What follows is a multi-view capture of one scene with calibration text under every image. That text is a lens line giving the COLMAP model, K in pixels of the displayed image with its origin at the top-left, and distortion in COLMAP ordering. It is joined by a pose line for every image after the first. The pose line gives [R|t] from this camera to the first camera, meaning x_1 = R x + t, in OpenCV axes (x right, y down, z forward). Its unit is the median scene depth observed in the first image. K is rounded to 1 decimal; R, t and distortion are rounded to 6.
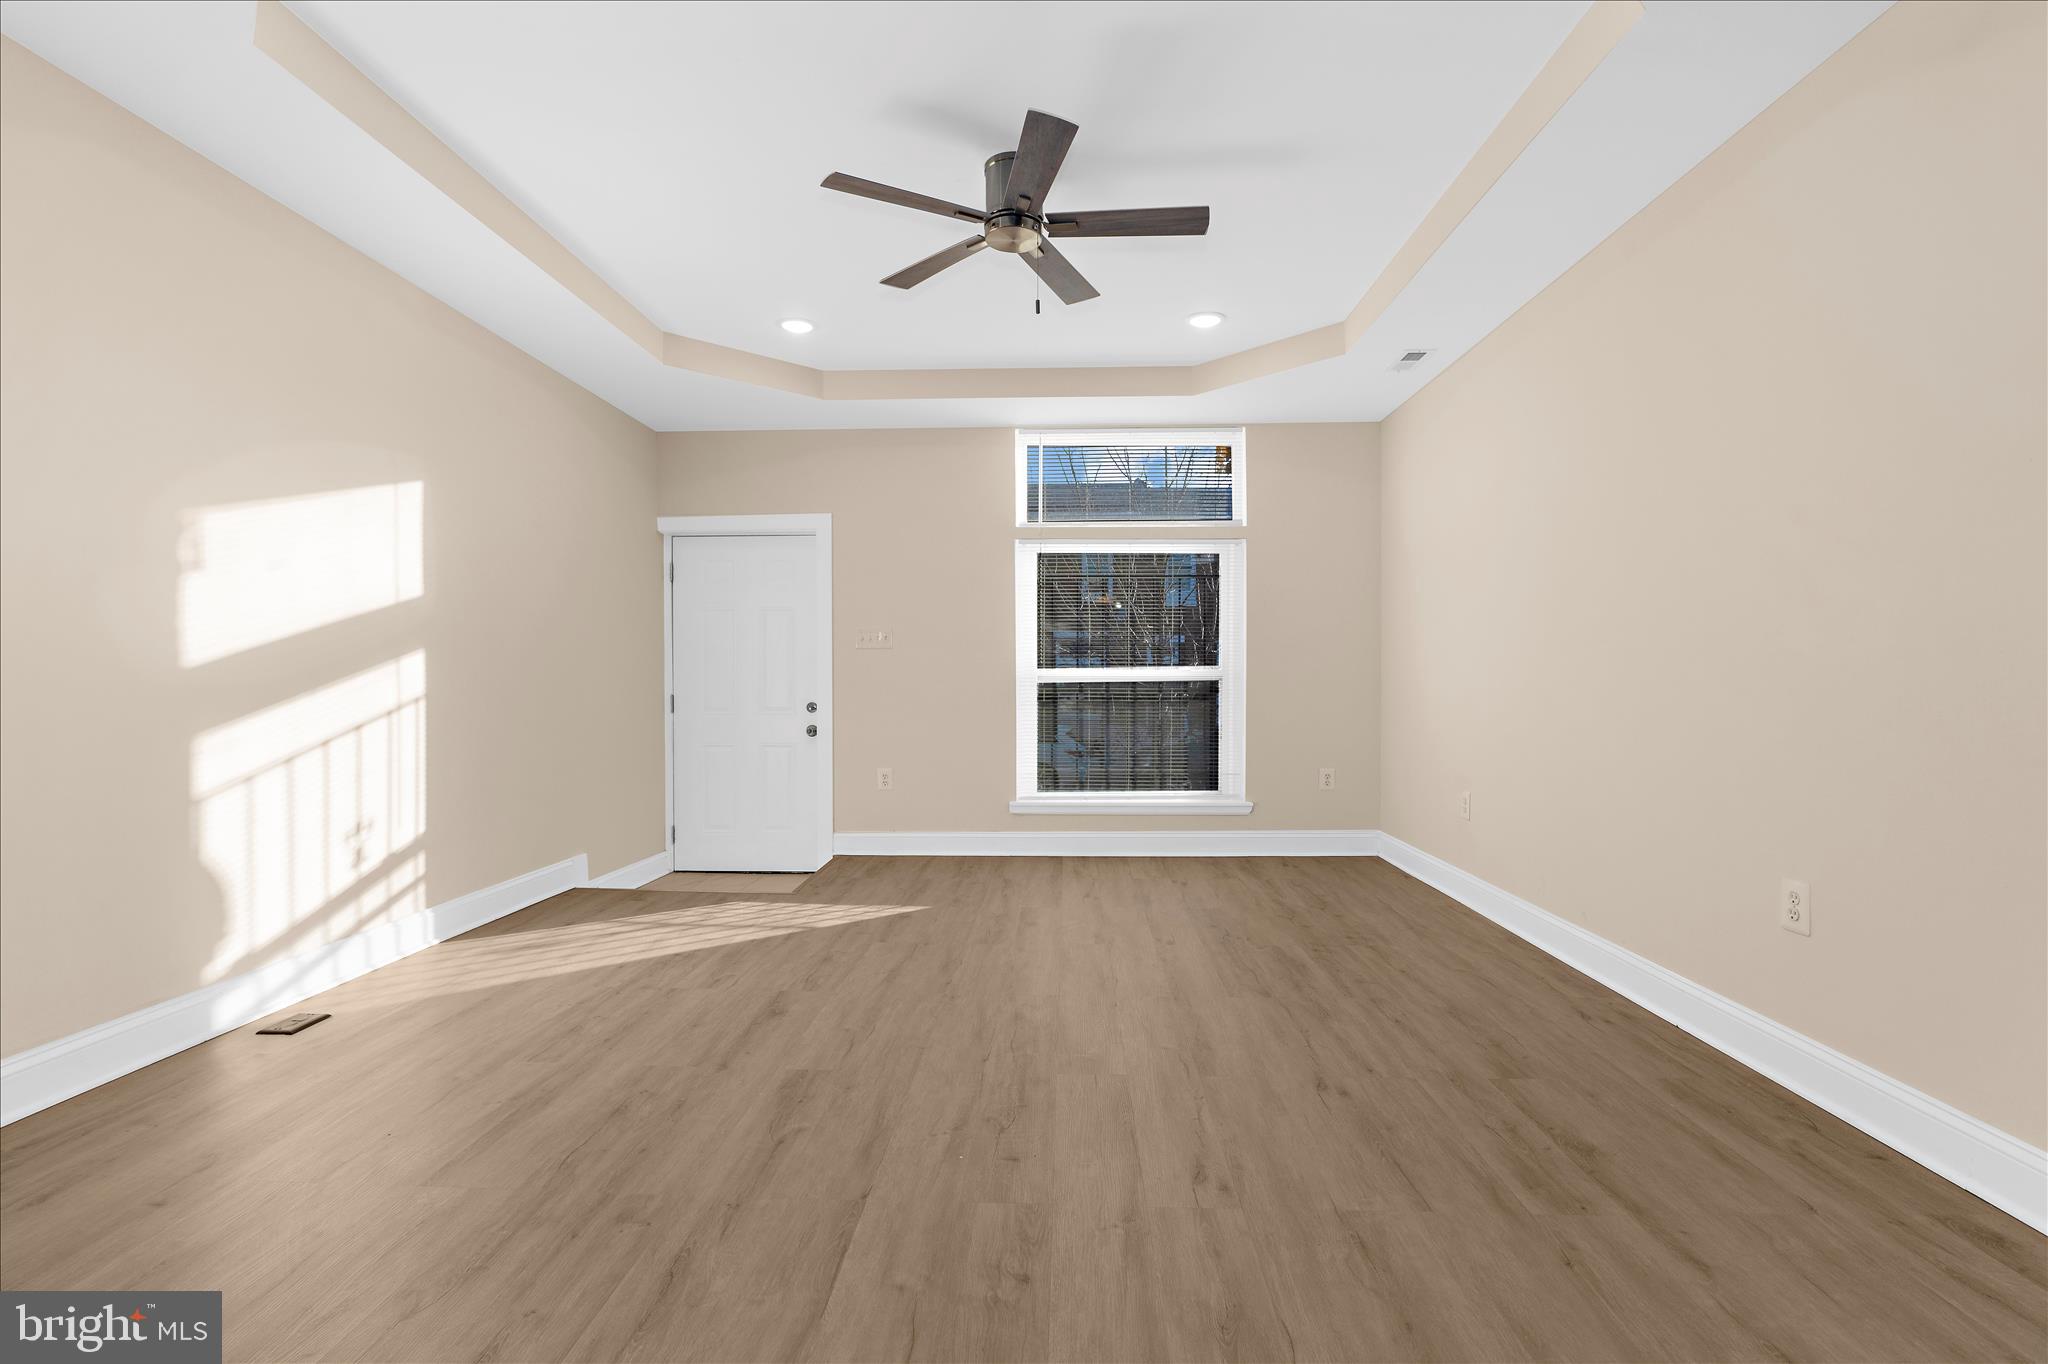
lens RADIAL K [[952.4, 0, 1040.0], [0, 952.4, 688.0], [0, 0, 1]] dist [-0.013863, 0.005336]
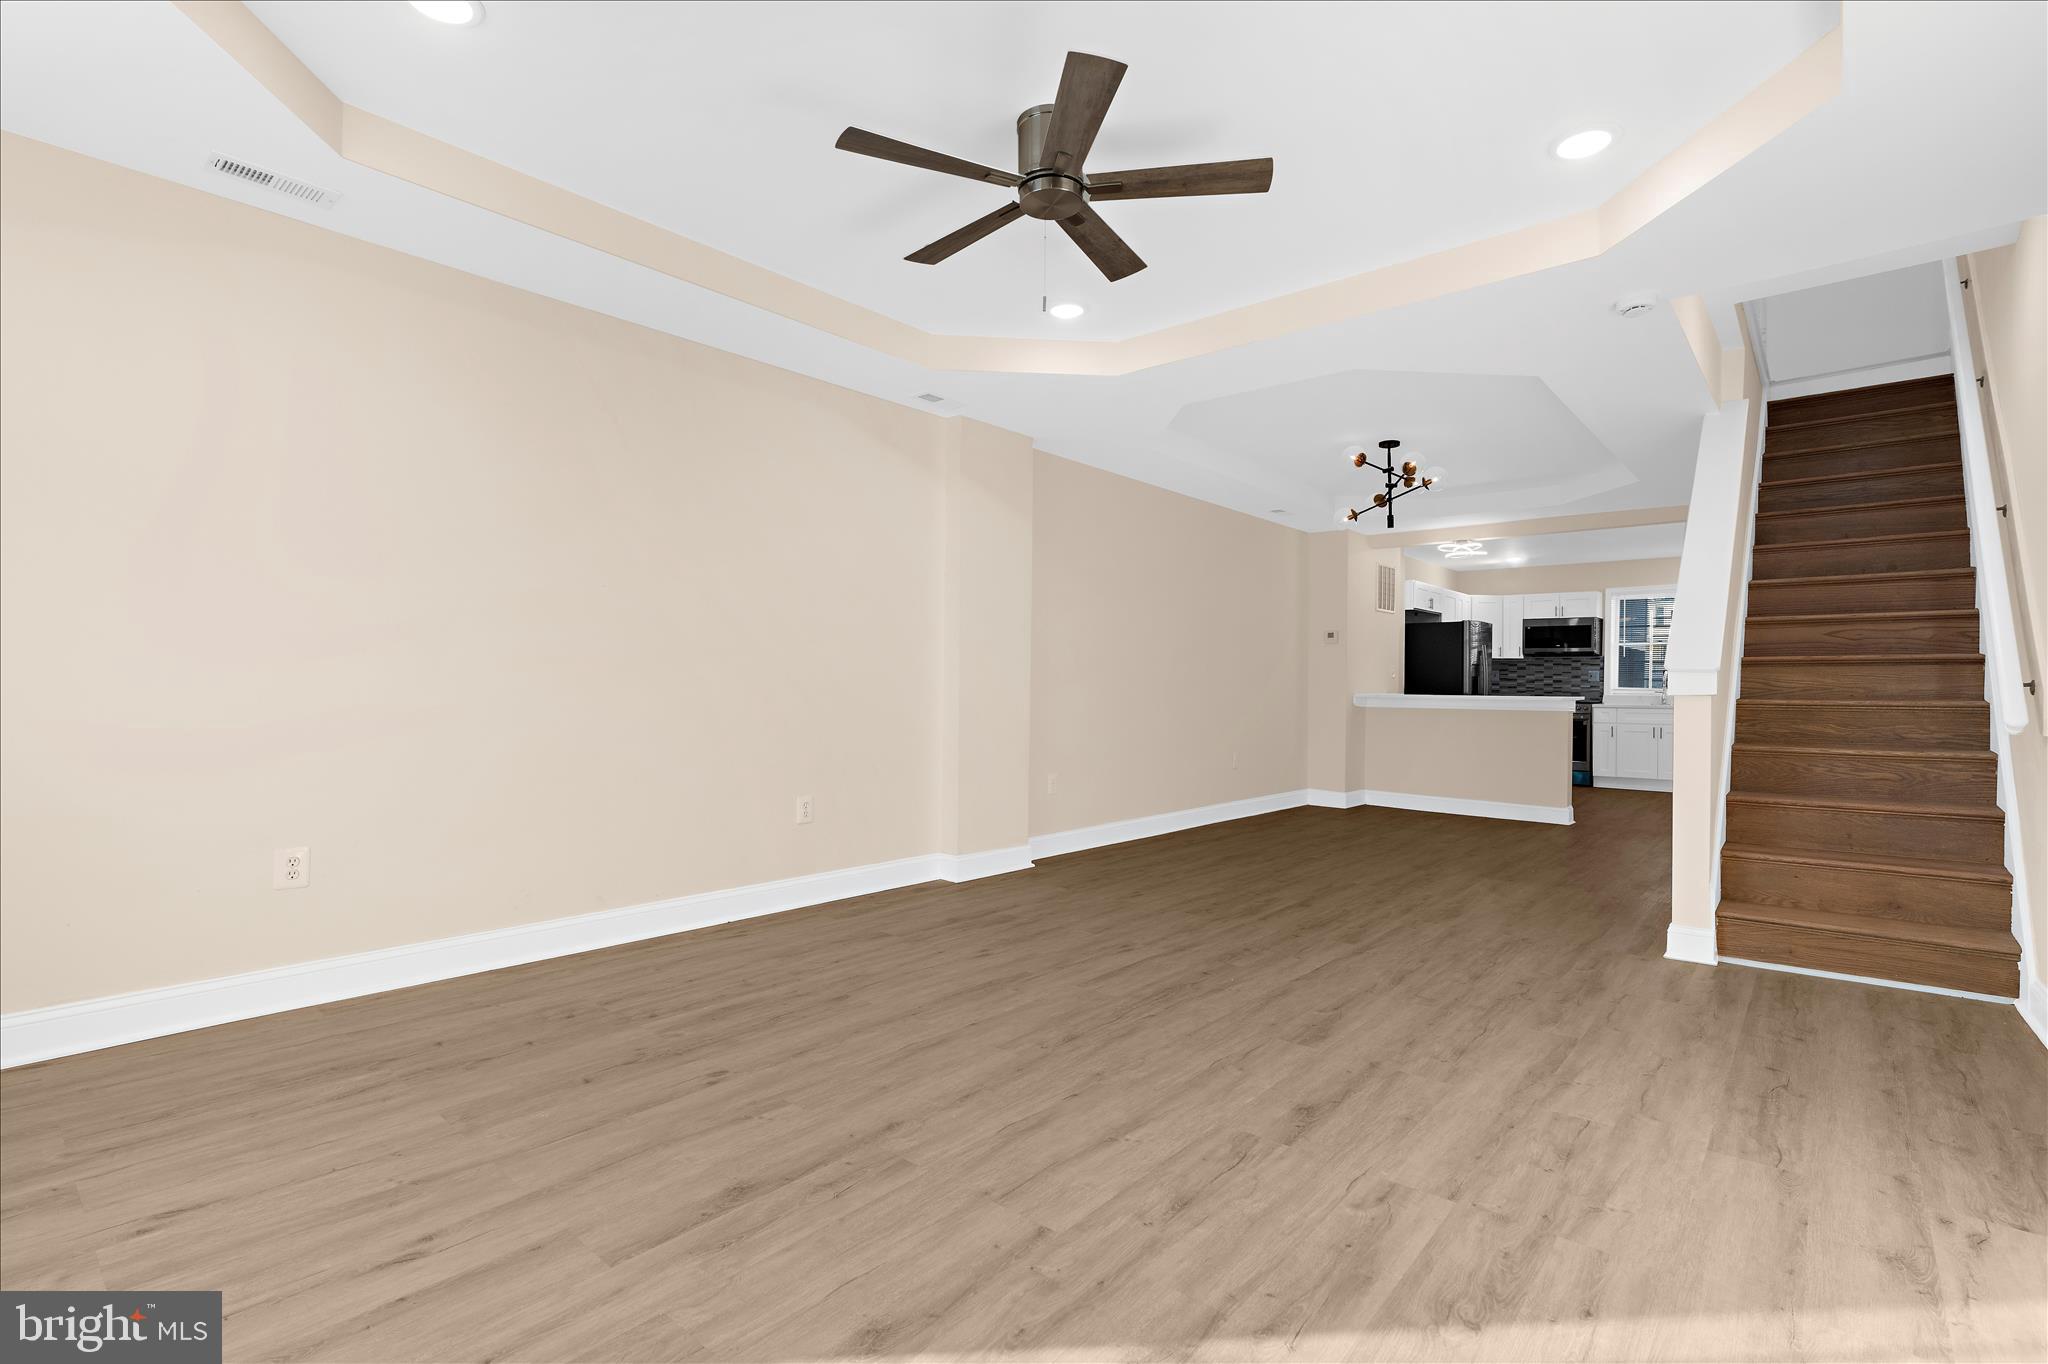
lens RADIAL K [[952.4, 0, 1025.2], [0, 952.4, 694.8], [0, 0, 1]] dist [-0.013863, 0.005336]
pose [[-0.778740, -0.012211, 0.627227, -0.509449], [-0.005301, 0.999903, 0.012886, -0.018767], [-0.627324, 0.006710, -0.778730, 1.524969]]
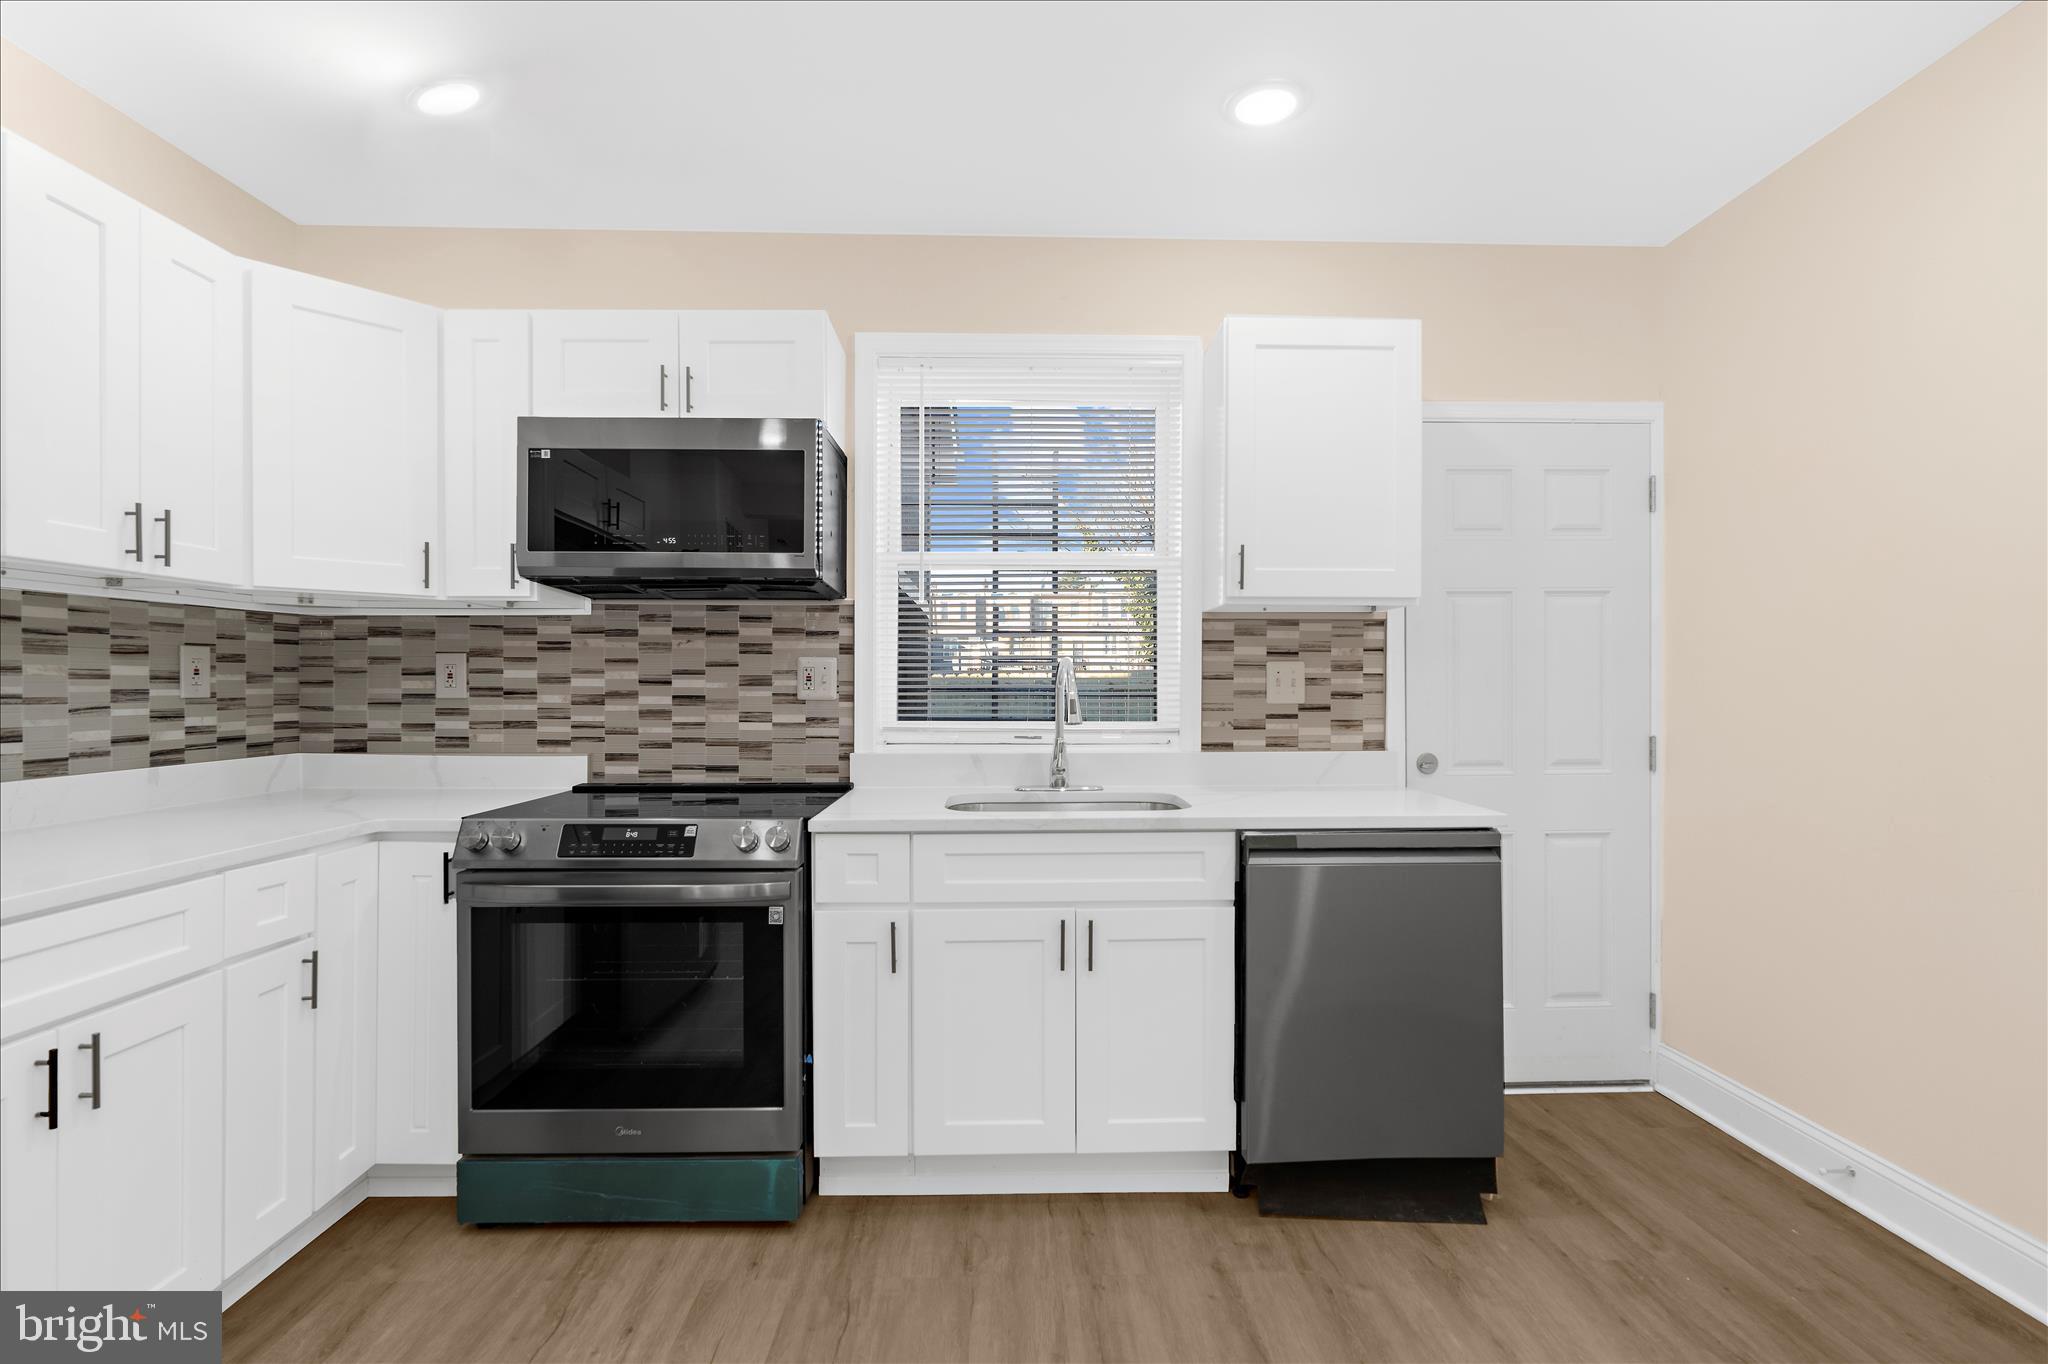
lens RADIAL K [[952.4, 0, 1029.6], [0, 952.4, 688.8], [0, 0, 1]] dist [-0.013863, 0.005336]
pose [[-0.997872, -0.004113, -0.065076, -0.117103], [-0.005016, 0.999893, 0.013717, -0.055000], [0.065013, 0.014015, -0.997786, -1.392433]]
